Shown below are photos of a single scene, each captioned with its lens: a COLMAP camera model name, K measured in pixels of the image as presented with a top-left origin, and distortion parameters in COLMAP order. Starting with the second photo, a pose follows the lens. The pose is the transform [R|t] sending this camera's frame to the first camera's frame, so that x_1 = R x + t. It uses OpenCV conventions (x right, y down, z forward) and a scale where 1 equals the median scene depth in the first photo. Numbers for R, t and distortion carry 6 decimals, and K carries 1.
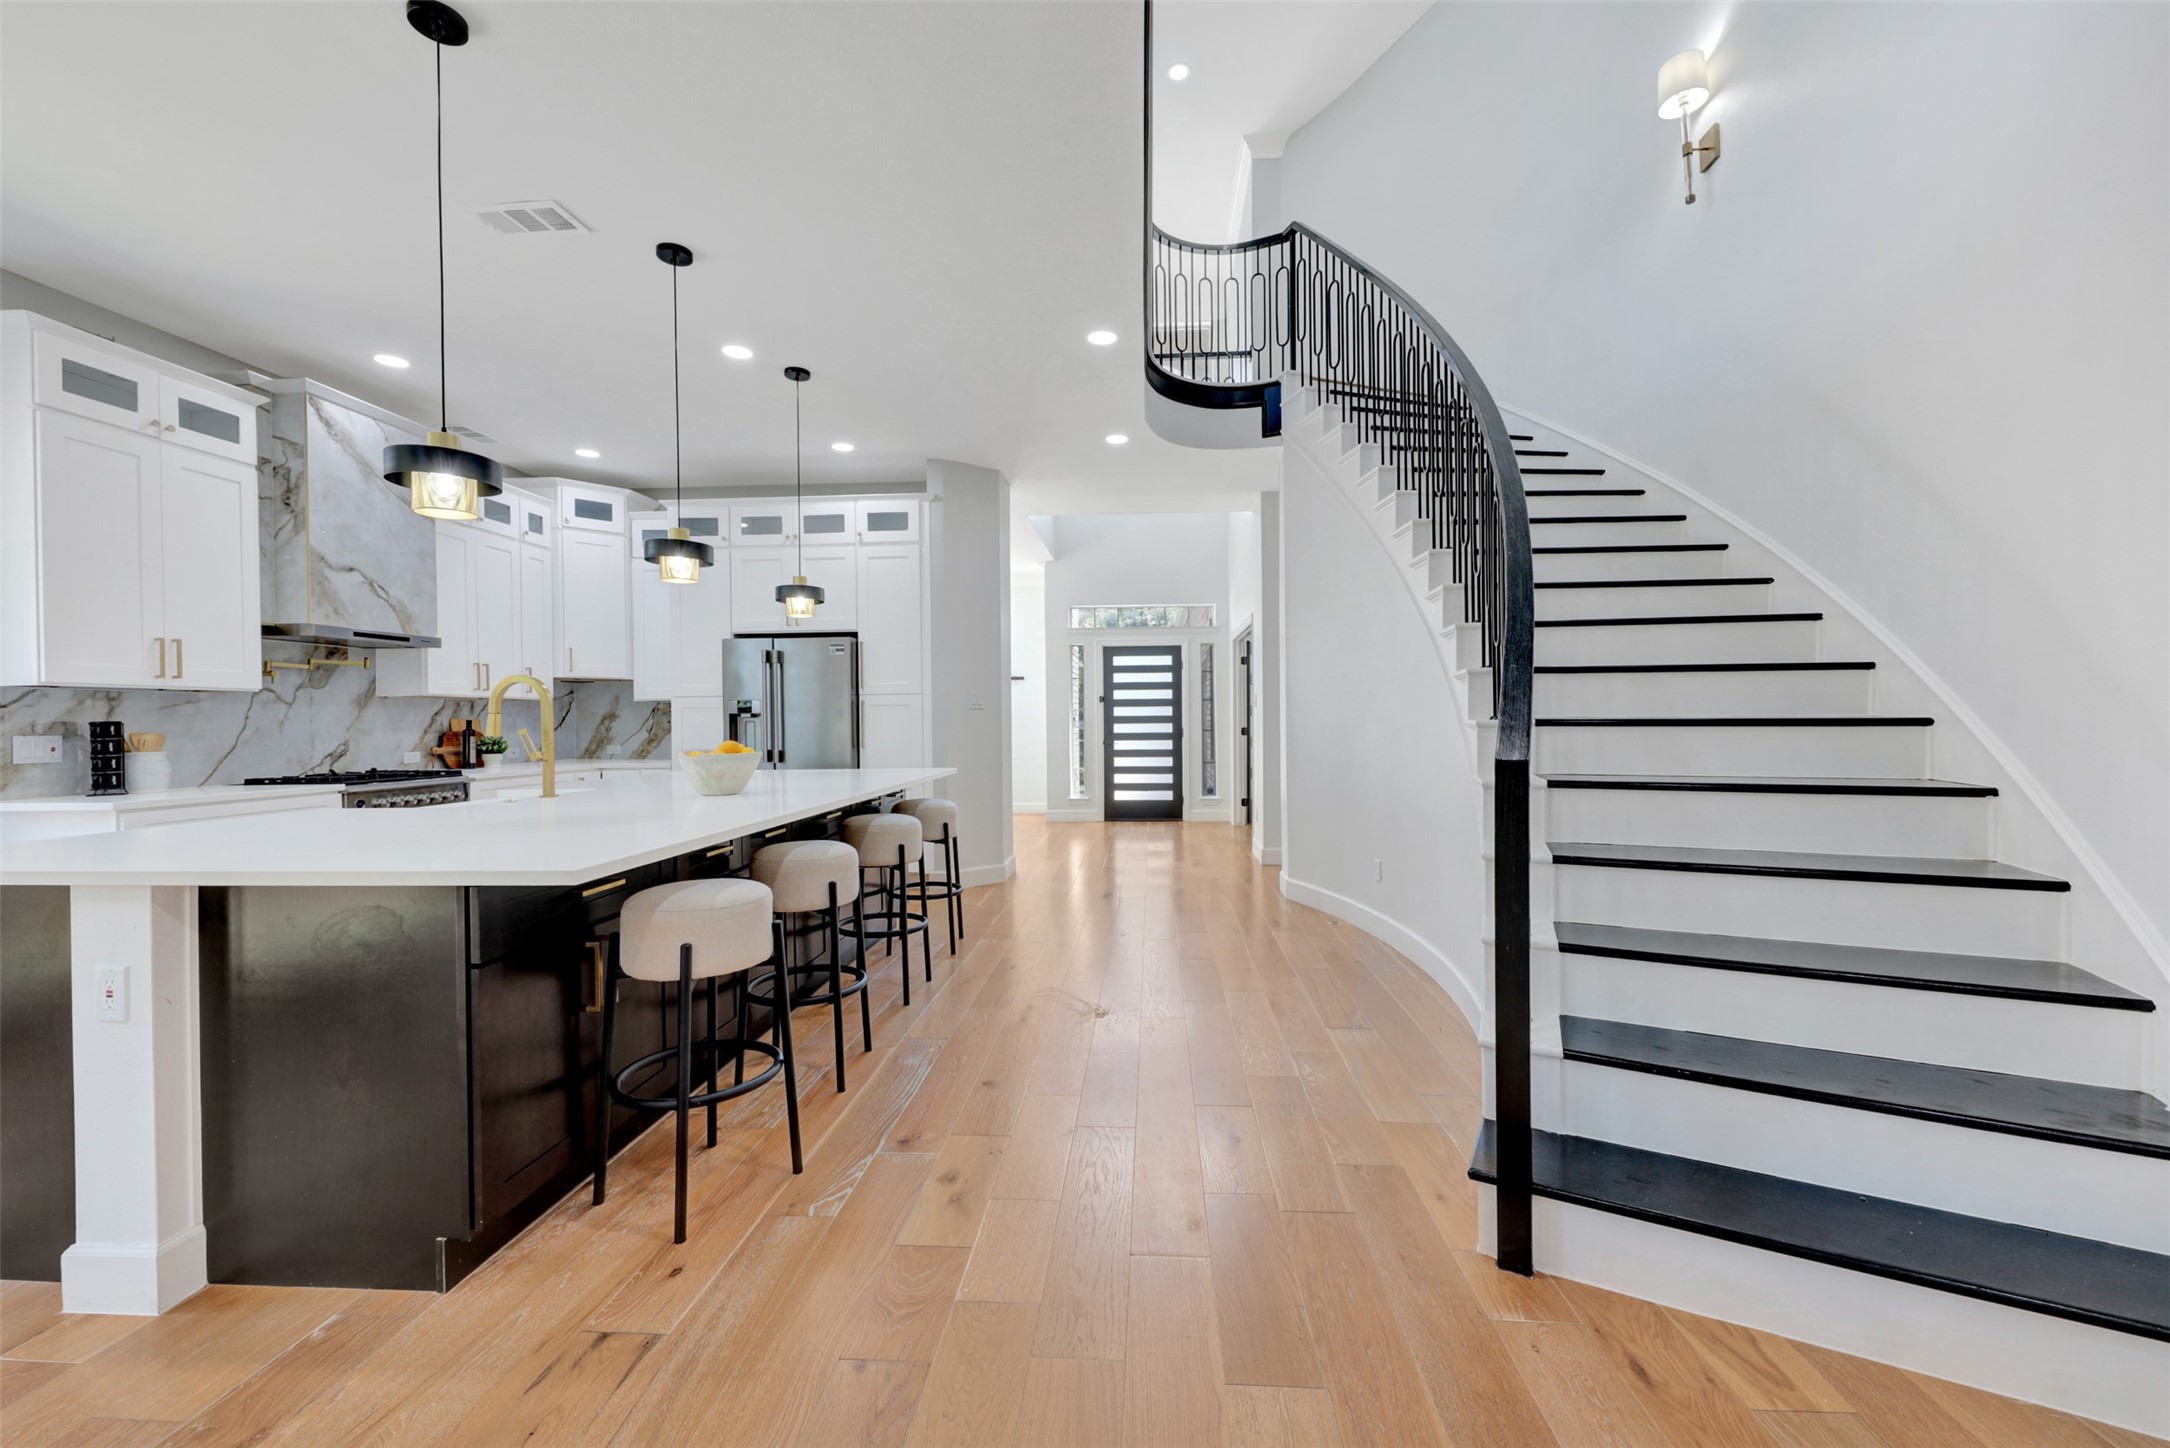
lens RADIAL K [[862.7, 0, 1100.3], [0, 862.7, 727.8], [0, 0, 1]] dist [0.021003, -0.008470]
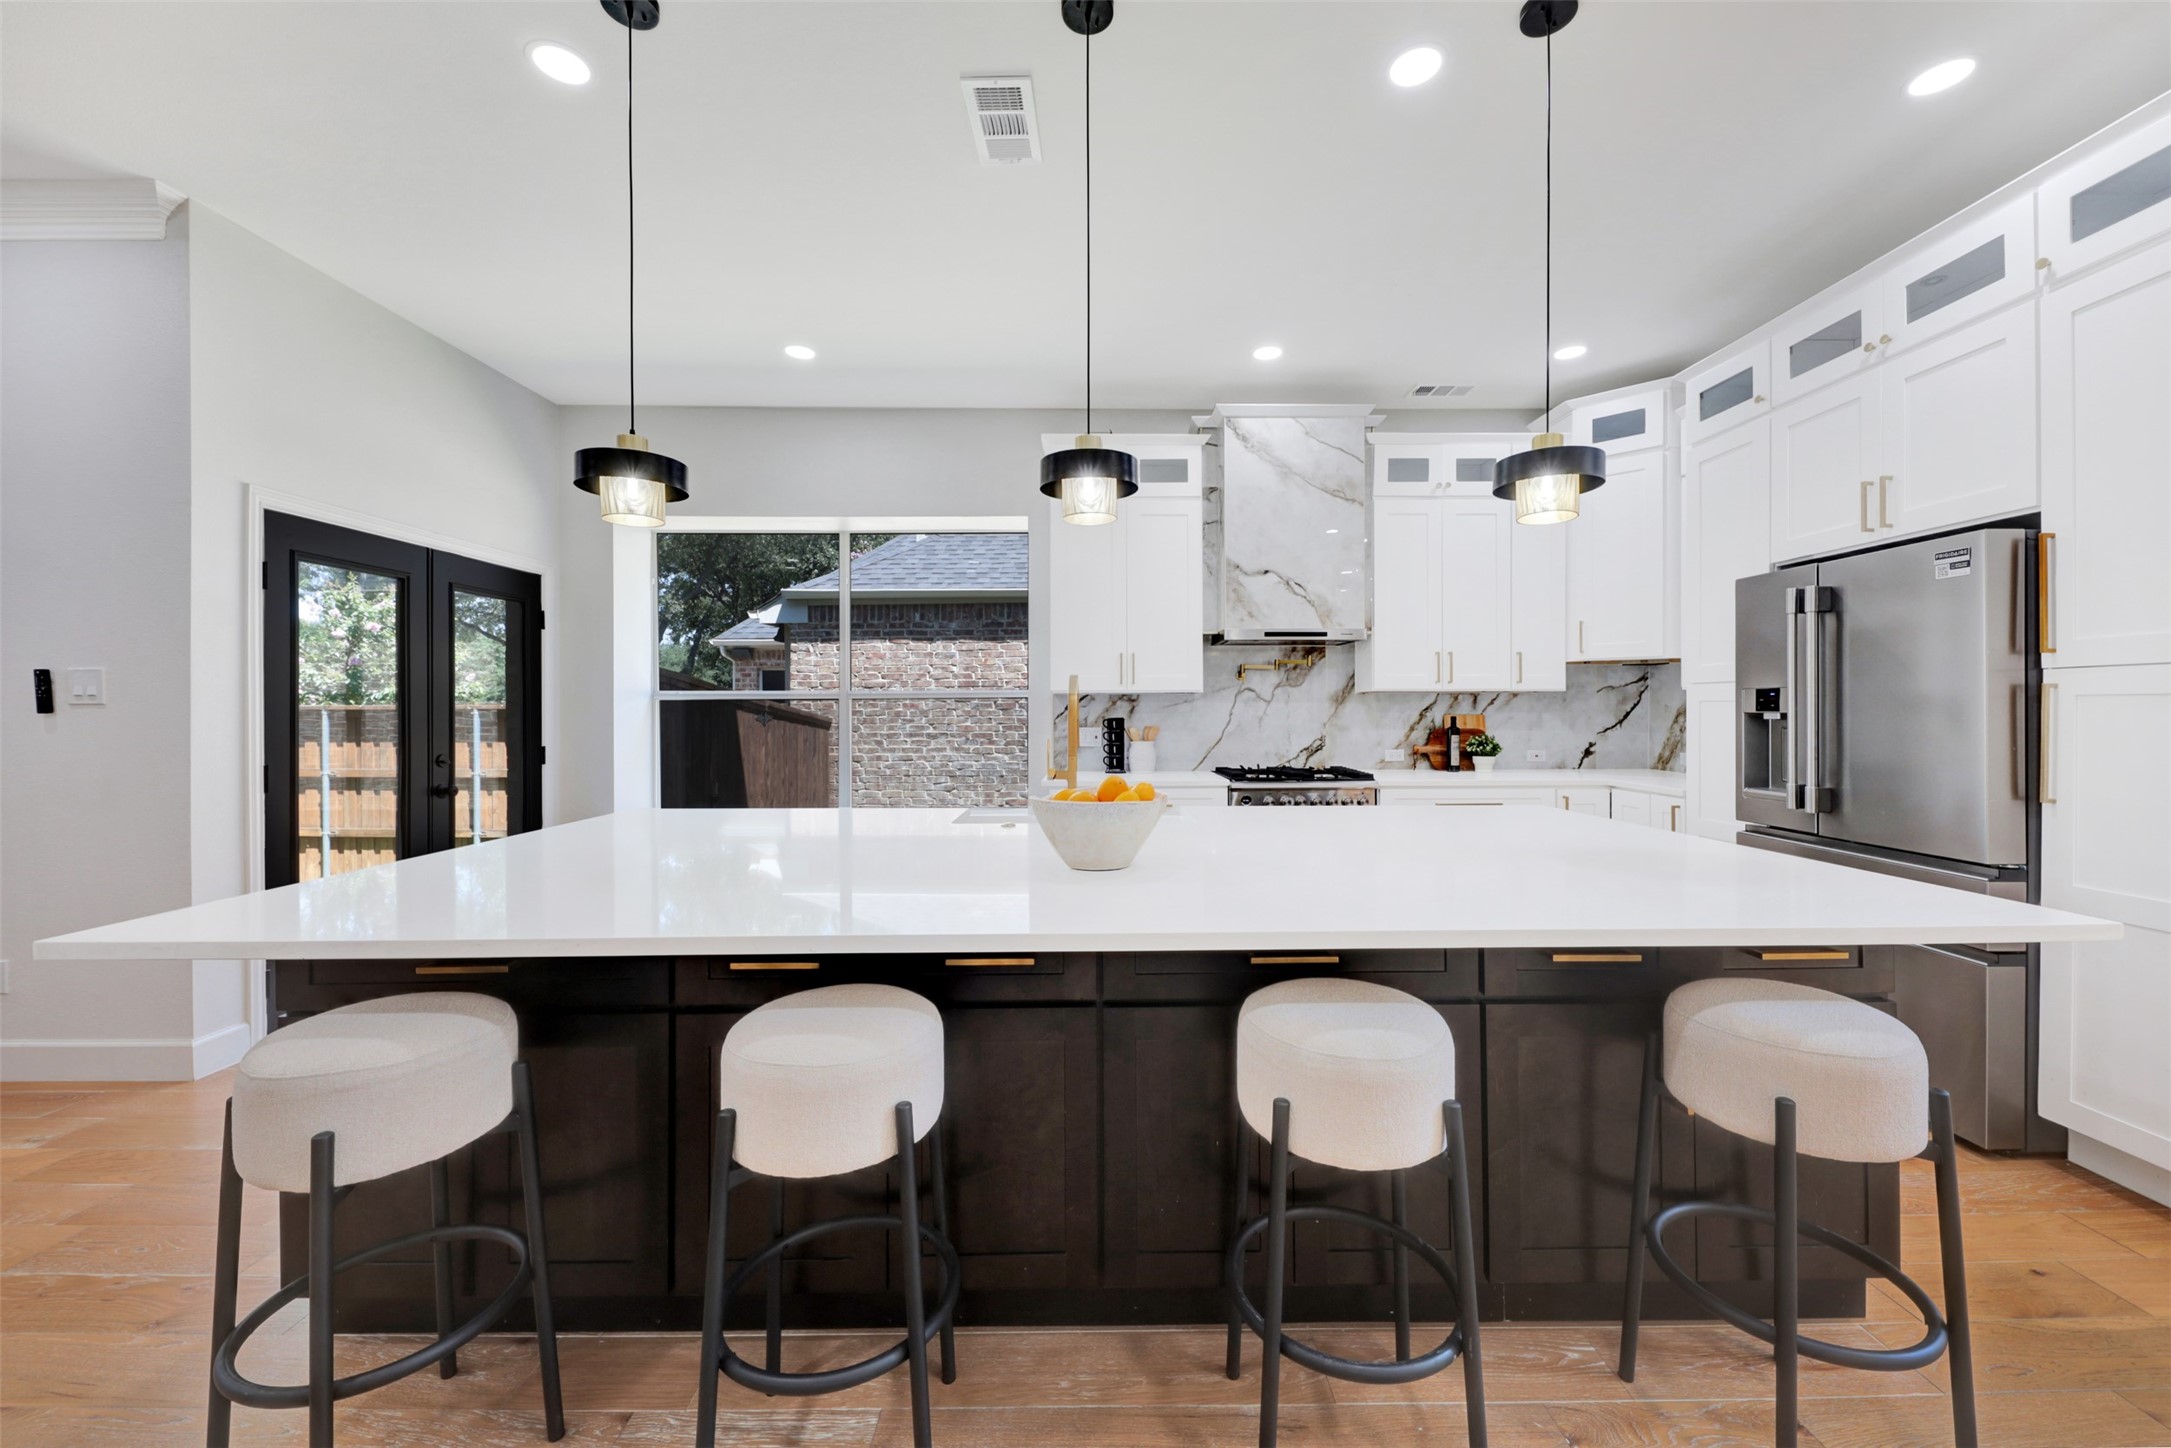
lens RADIAL K [[806.9, 0, 1097.4], [0, 806.9, 707.1], [0, 0, 1]] dist [0.000562, -0.000085]
pose [[0.067802, 0.008178, -0.997665, 0.070061], [-0.007670, 0.999941, 0.007676, -0.023352], [0.997669, 0.007132, 0.067861, 0.627352]]
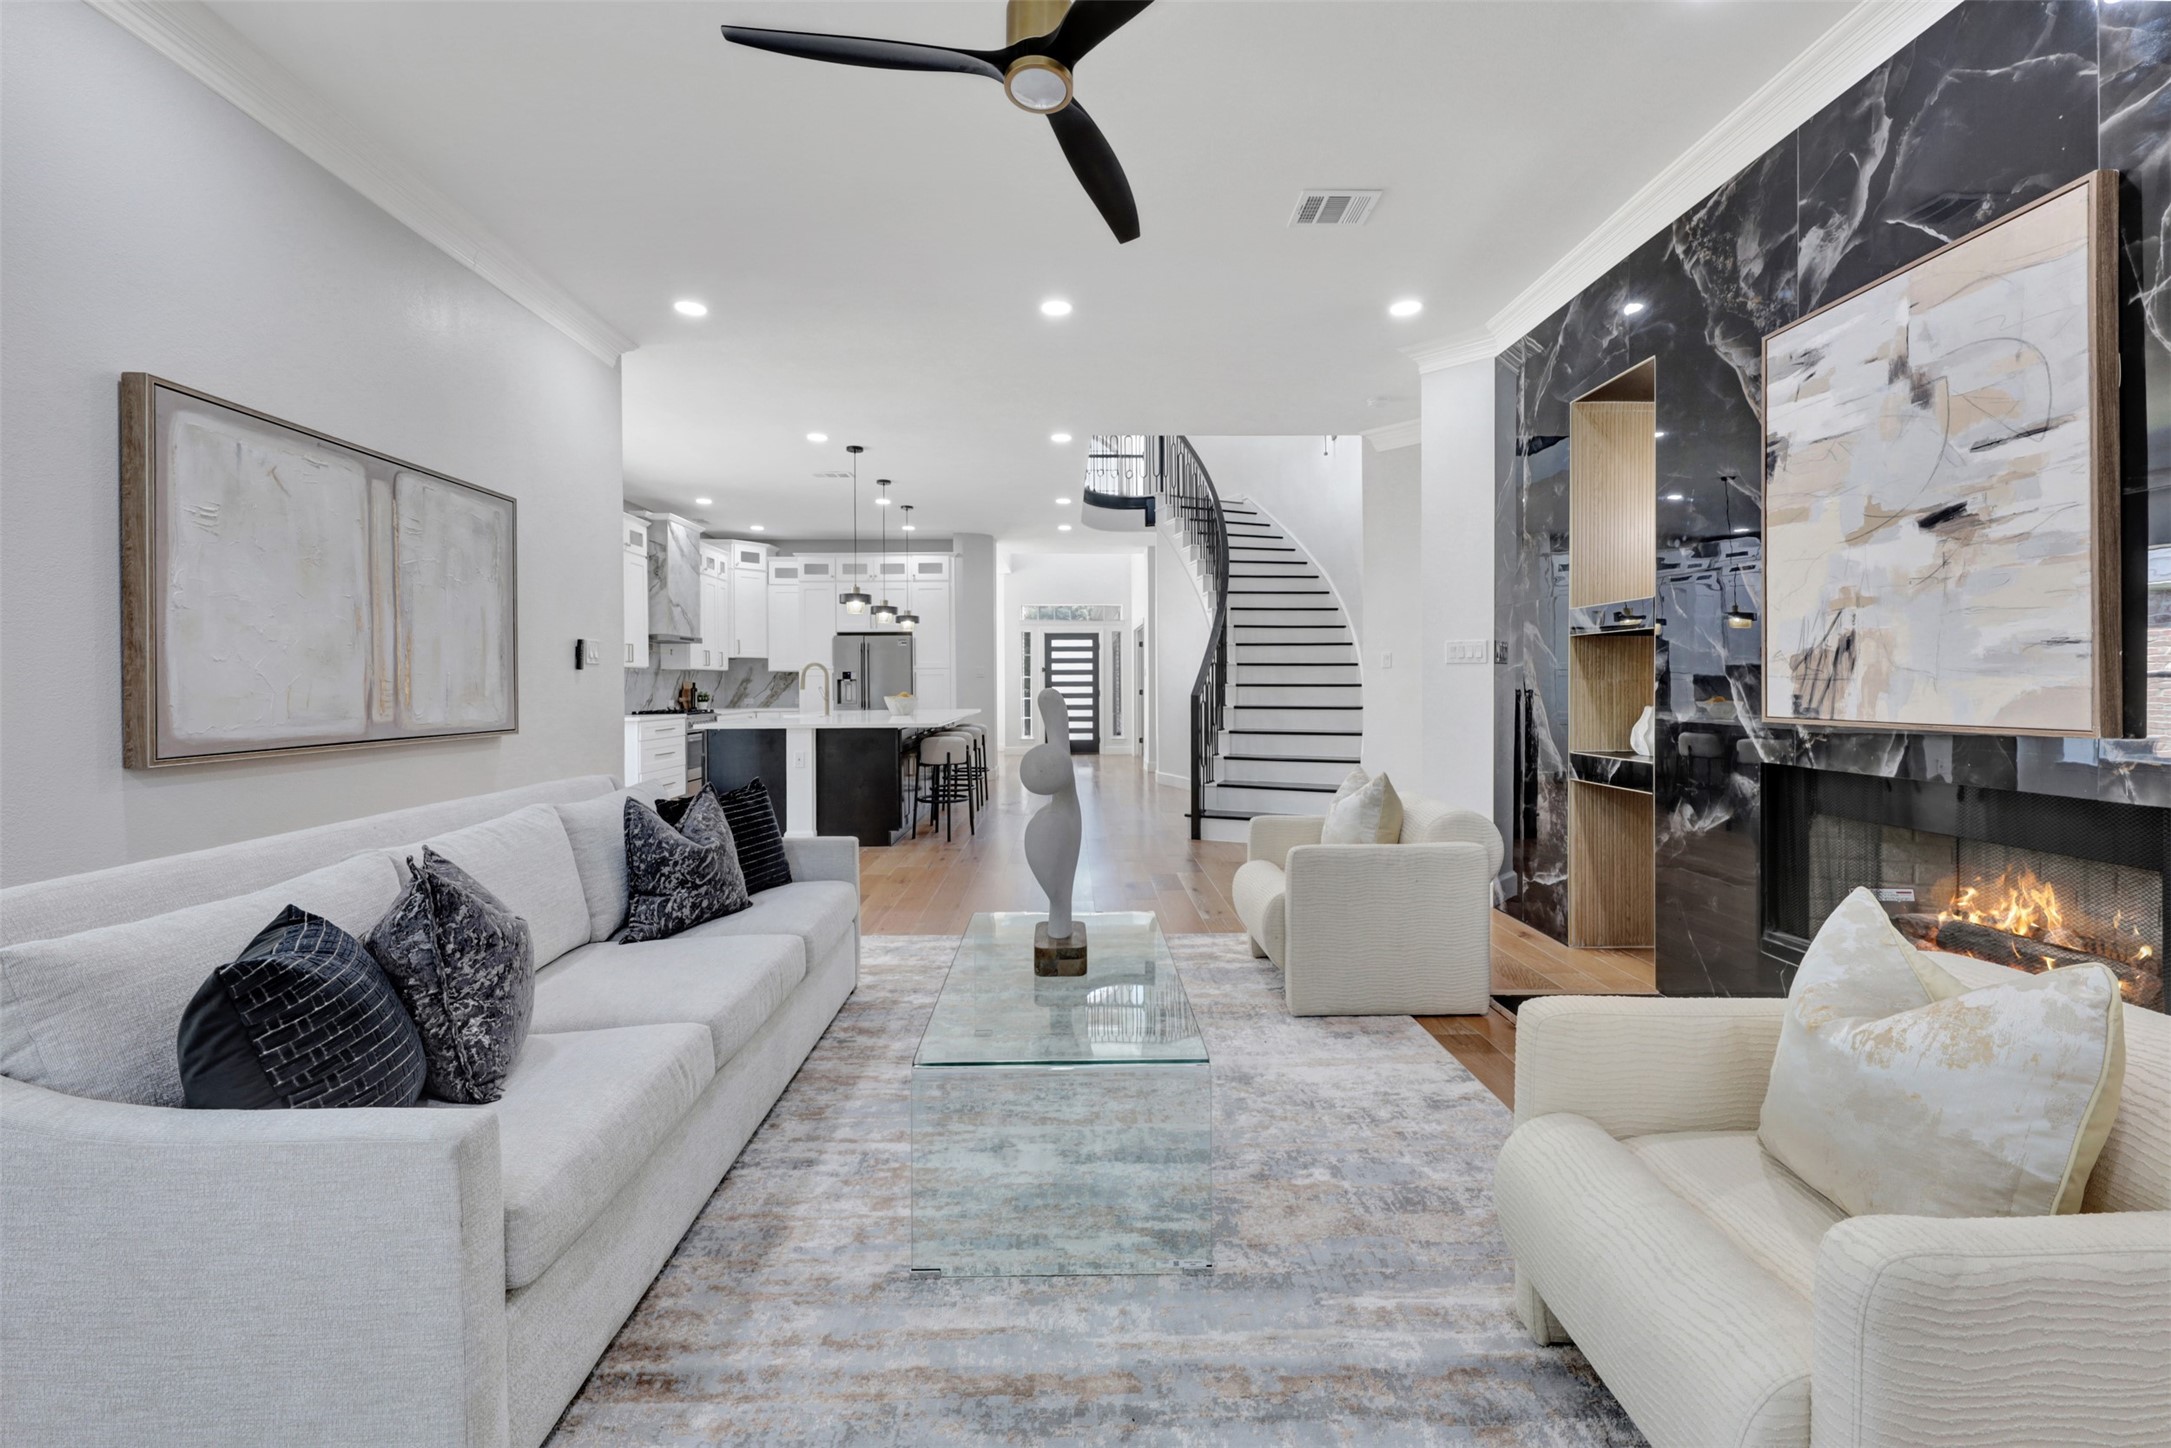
lens RADIAL K [[879.5, 0, 1082.0], [0, 879.5, 687.1], [0, 0, 1]] dist [0.000274, -0.000432]
pose [[0.996978, 0.003752, 0.077593, -0.091610], [-0.003231, 0.999971, -0.006834, 0.010410], [-0.077616, 0.006563, 0.996962, -0.880226]]
